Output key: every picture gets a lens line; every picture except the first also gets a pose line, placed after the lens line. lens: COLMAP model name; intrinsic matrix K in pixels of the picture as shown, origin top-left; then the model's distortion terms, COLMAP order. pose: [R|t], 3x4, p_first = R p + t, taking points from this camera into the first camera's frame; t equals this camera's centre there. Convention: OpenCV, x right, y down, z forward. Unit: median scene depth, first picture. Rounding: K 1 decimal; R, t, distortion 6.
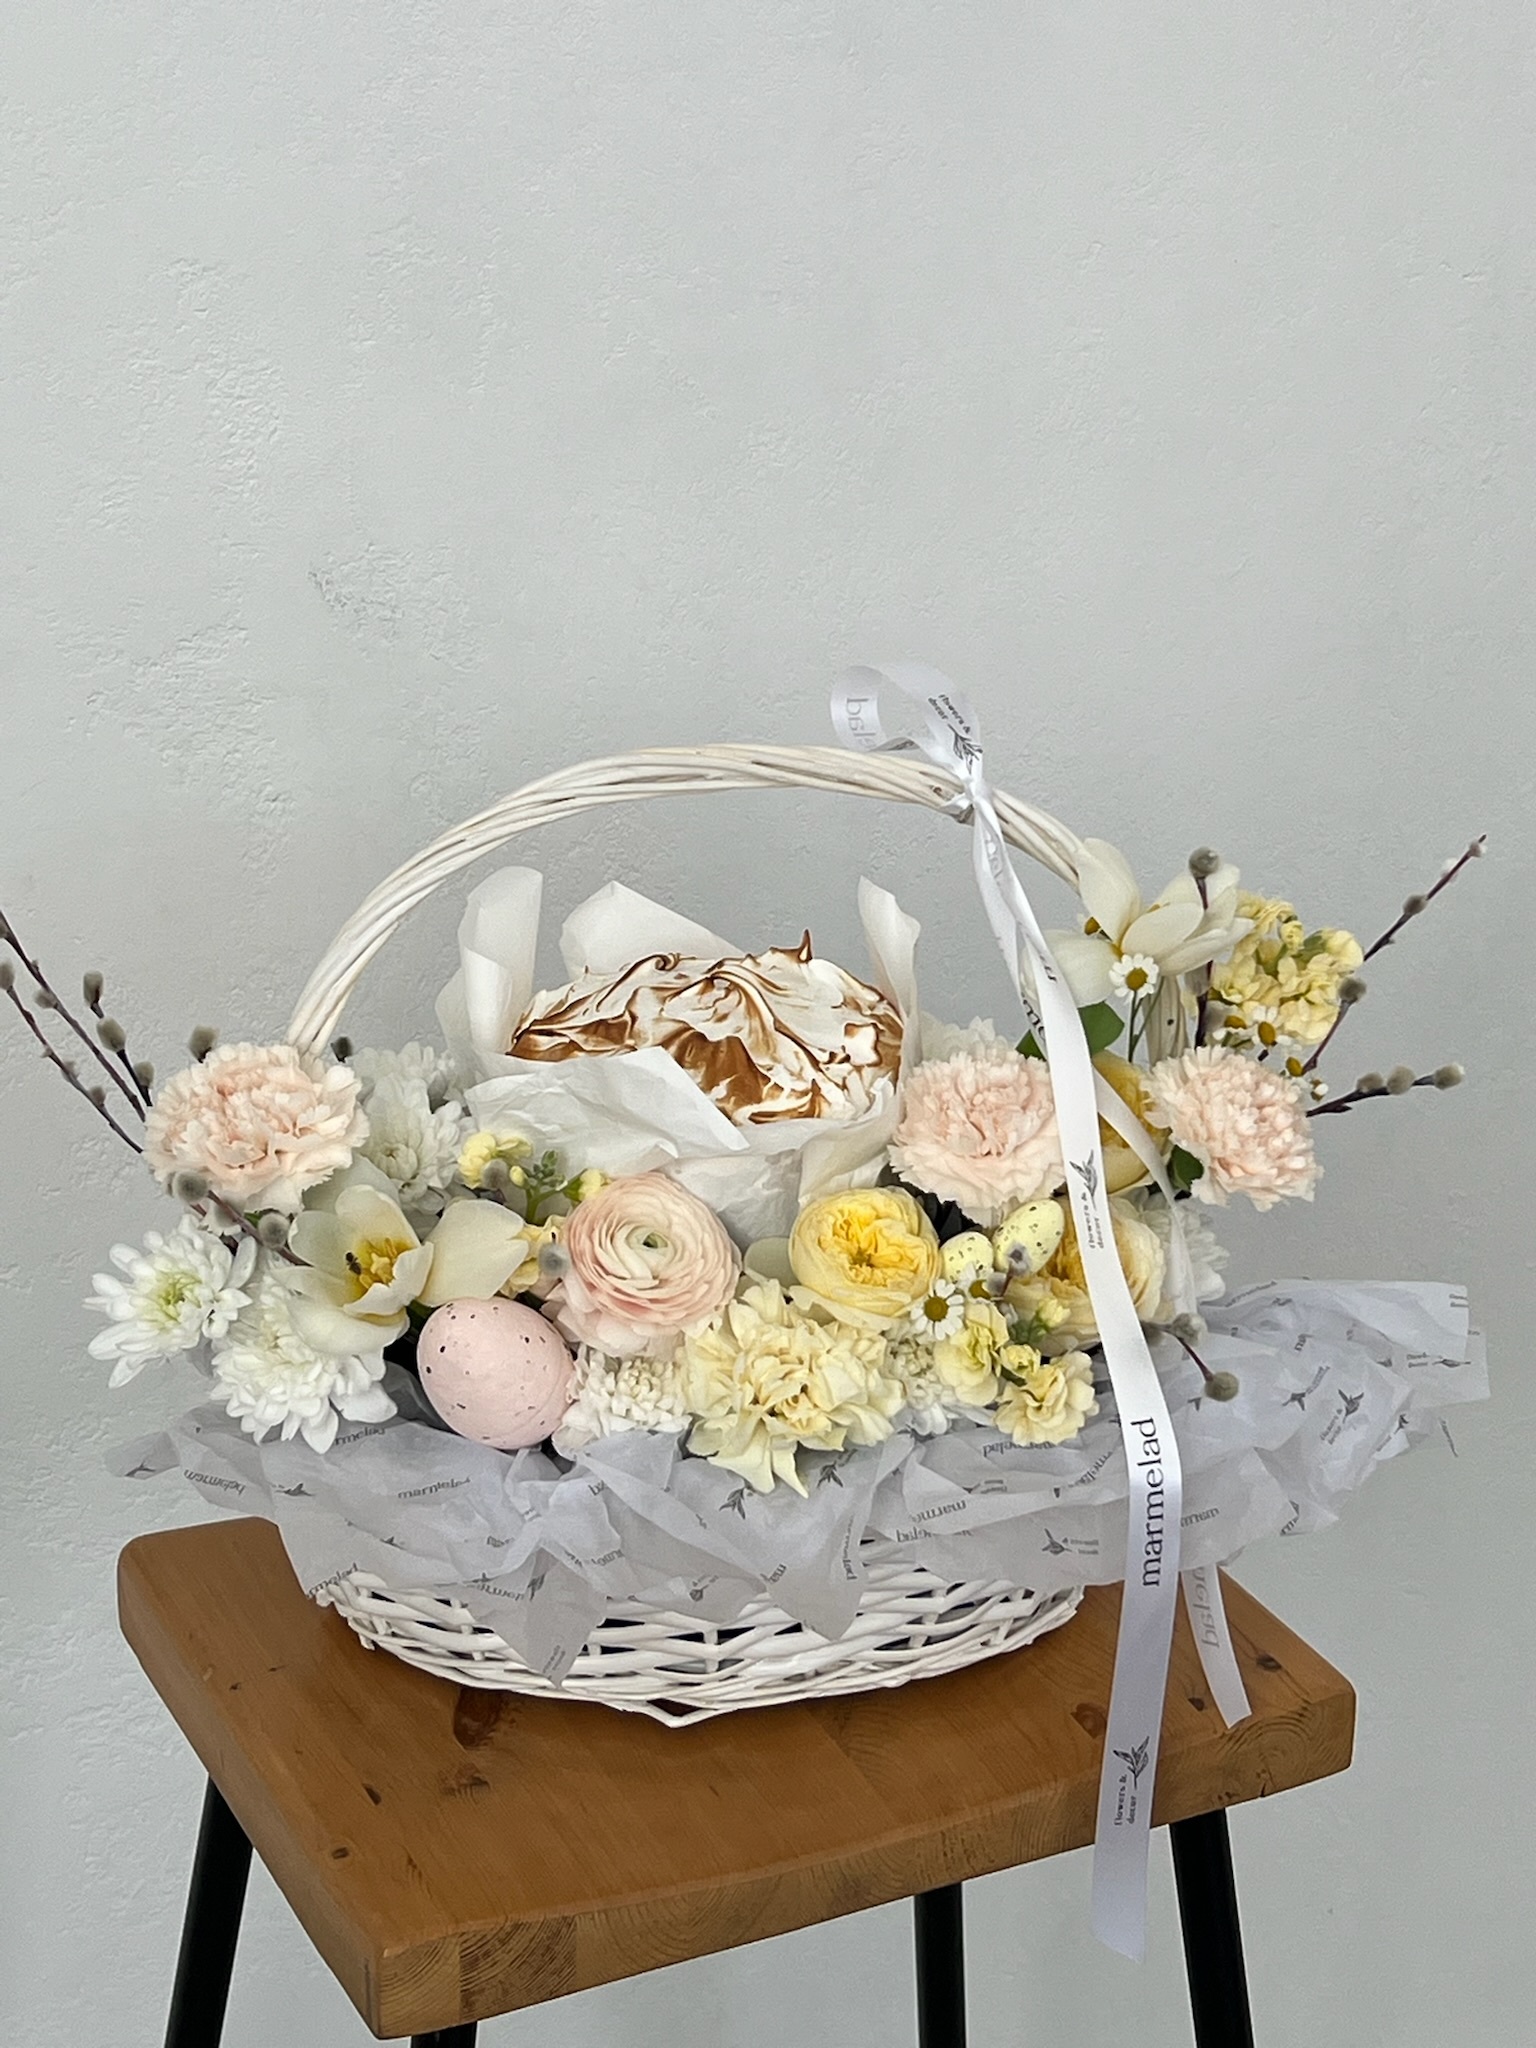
lens RADIAL K [[3964.0, 0, 771.5], [0, 3964.0, 1026.7], [0, 0, 1]] dist [0.315064, -1.722979]
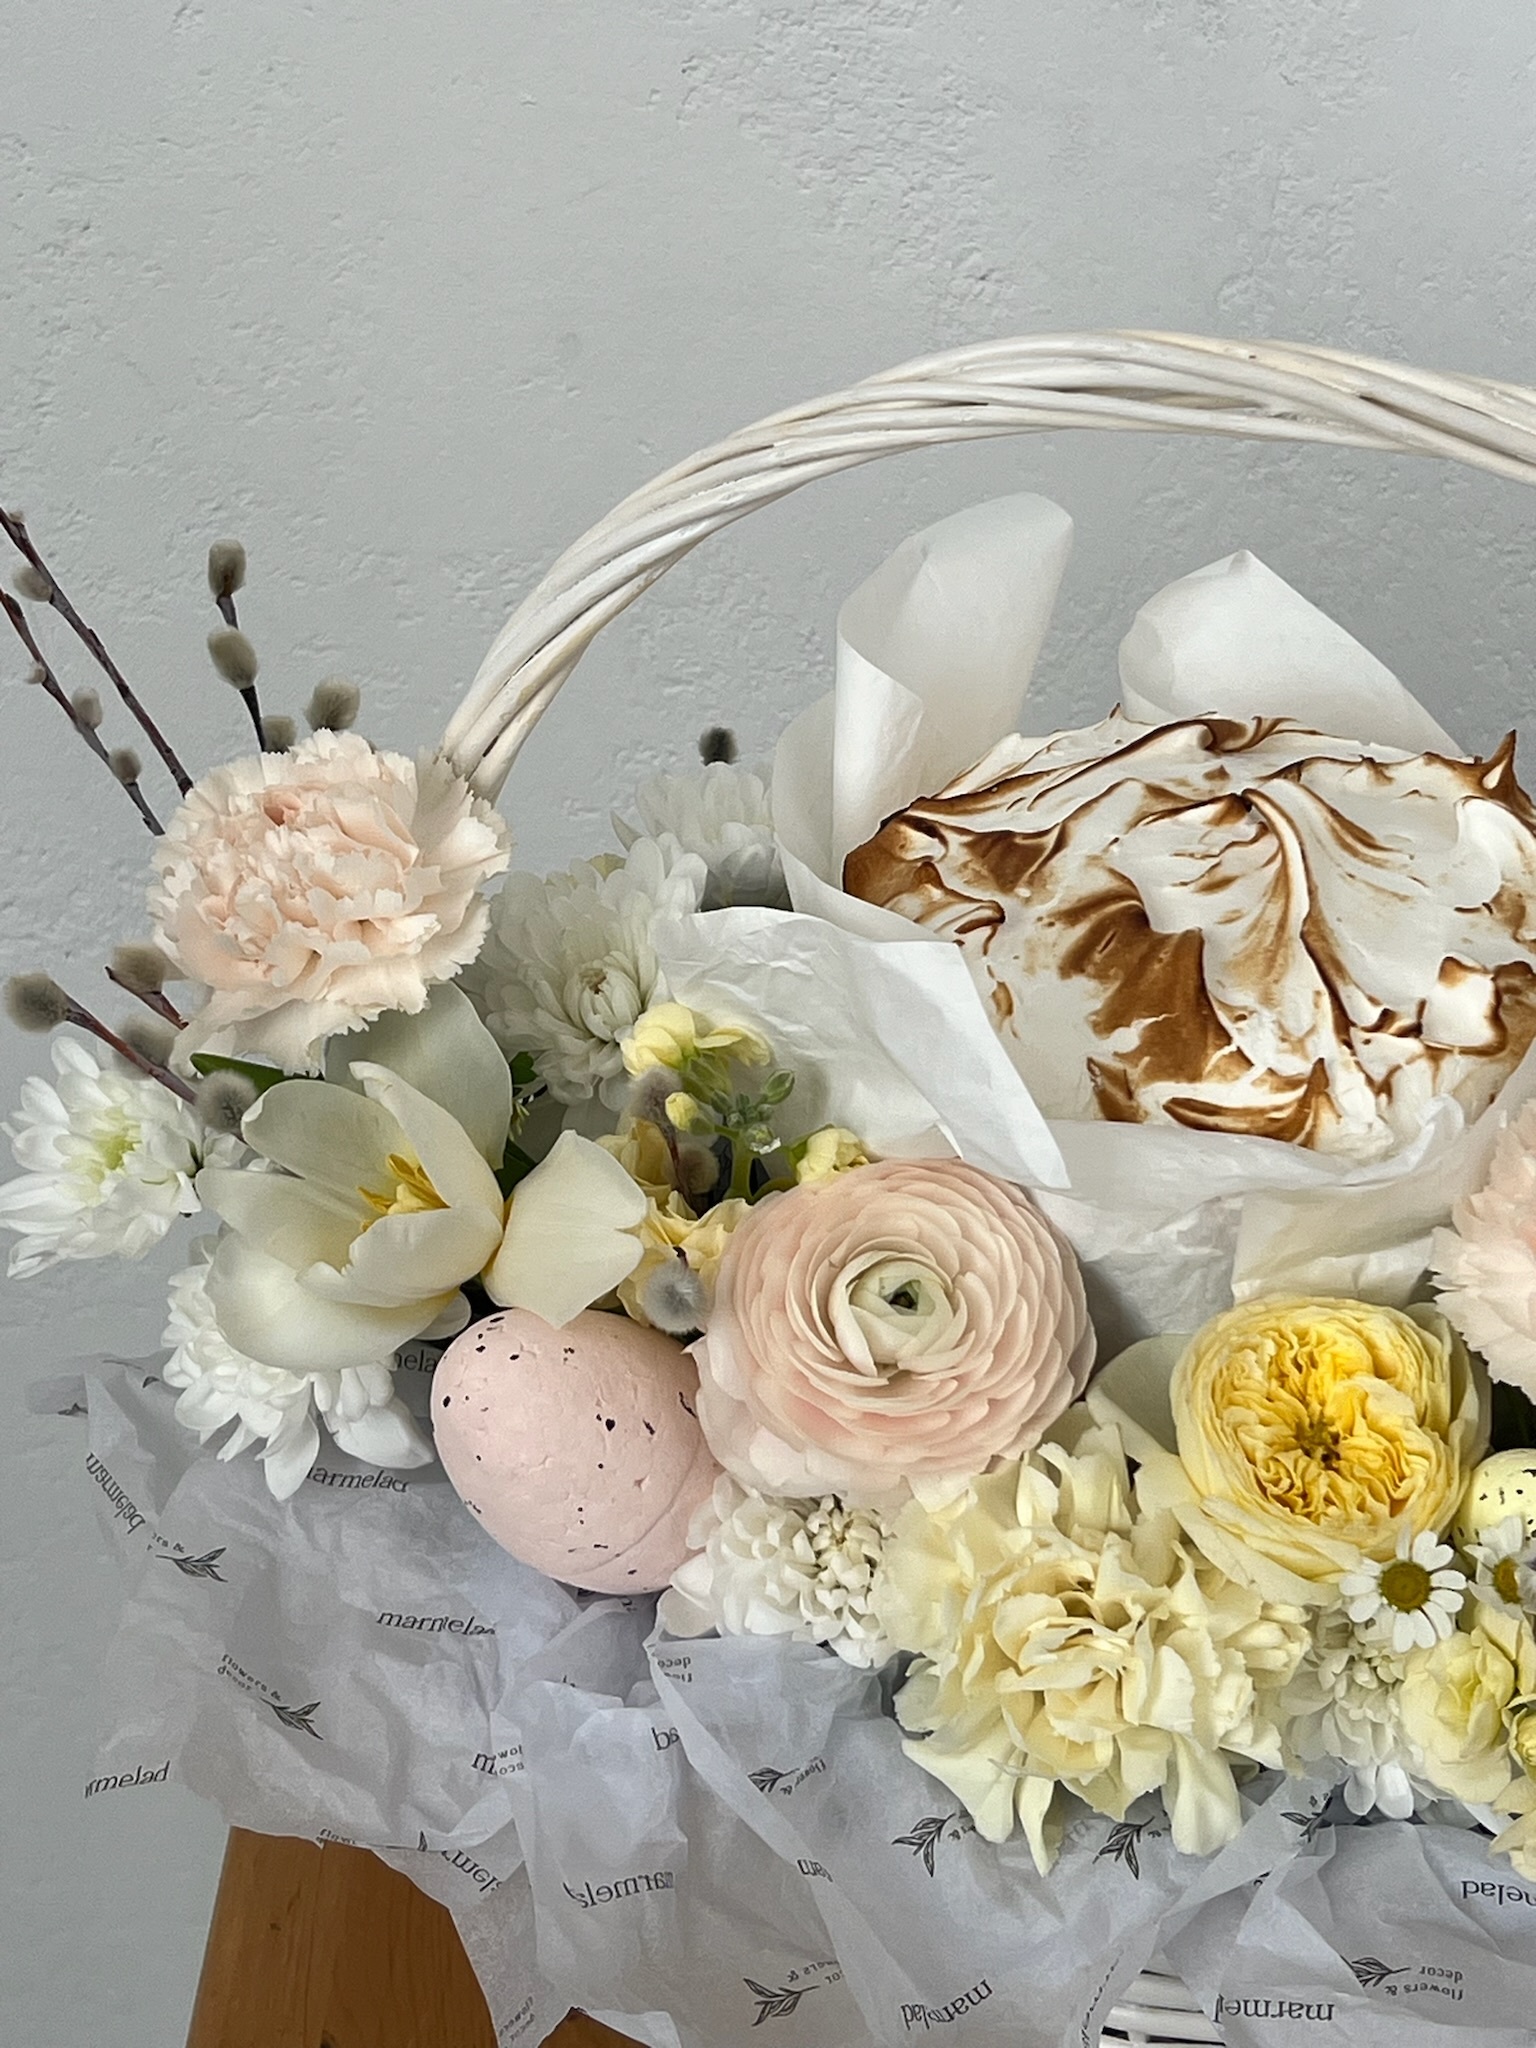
lens RADIAL K [[3898.4, 0, 757.7], [0, 3898.4, 1013.1], [0, 0, 1]] dist [0.300568, -1.447487]
pose [[0.884047, 0.251124, -0.394205, 0.140152], [-0.185056, 0.962540, 0.198168, -0.076416], [0.429203, -0.102240, 0.897403, 0.530279]]
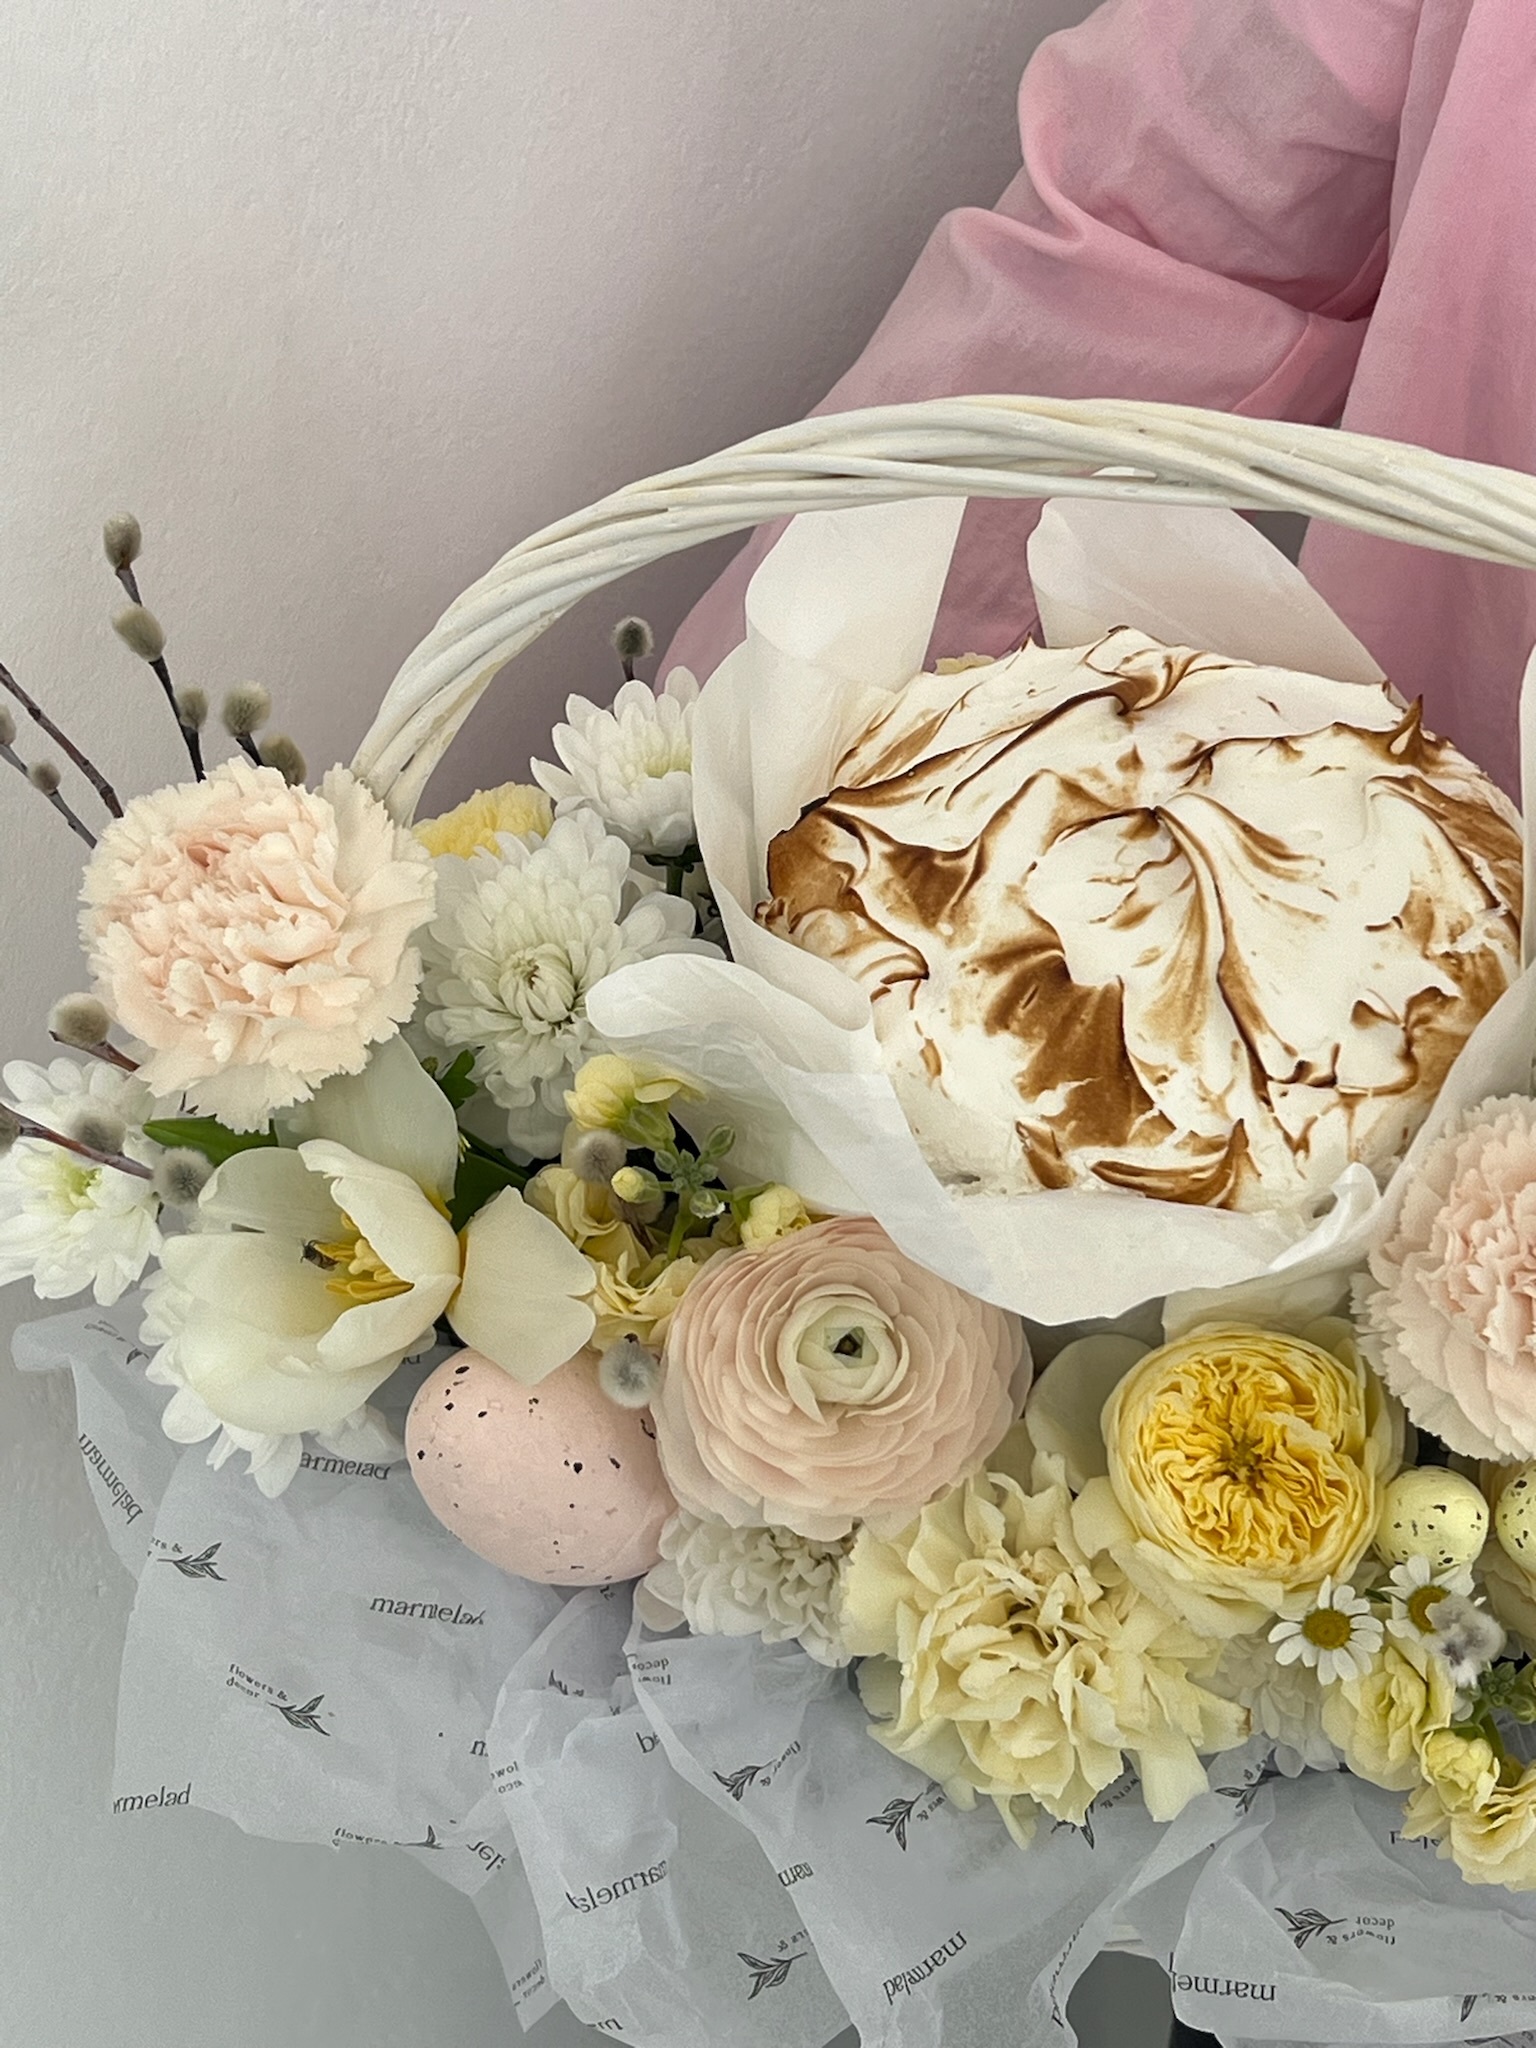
lens RADIAL K [[3898.4, 0, 757.7], [0, 3898.4, 1013.1], [0, 0, 1]] dist [0.300568, -1.447487]
pose [[0.908559, 0.291734, -0.299019, 0.101497], [-0.135389, 0.882766, 0.449882, -0.219091], [0.395210, -0.368261, 0.841542, 0.552988]]
